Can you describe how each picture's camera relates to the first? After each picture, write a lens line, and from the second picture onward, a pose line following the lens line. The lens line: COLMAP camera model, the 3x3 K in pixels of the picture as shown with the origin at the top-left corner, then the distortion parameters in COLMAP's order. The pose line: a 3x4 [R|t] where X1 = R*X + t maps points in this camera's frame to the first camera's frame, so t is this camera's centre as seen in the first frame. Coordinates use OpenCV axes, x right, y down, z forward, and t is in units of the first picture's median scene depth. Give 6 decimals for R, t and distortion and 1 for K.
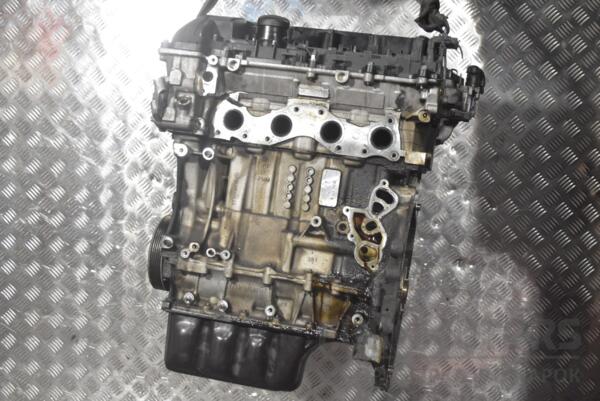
lens RADIAL K [[753.9, 0, 302.0], [0, 753.9, 206.8], [0, 0, 1]] dist [0.007415, 0.015263]
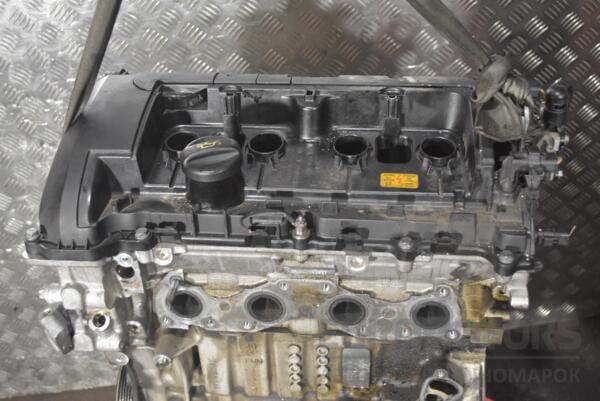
lens RADIAL K [[749.1, 0, 302.2], [0, 749.1, 203.0], [0, 0, 1]] dist [-0.002919, 0.004345]
pose [[0.983115, -0.178661, -0.039567, 0.041838], [0.166054, 0.780167, 0.603130, -0.536103], [-0.076887, -0.599516, 0.796661, 0.561311]]
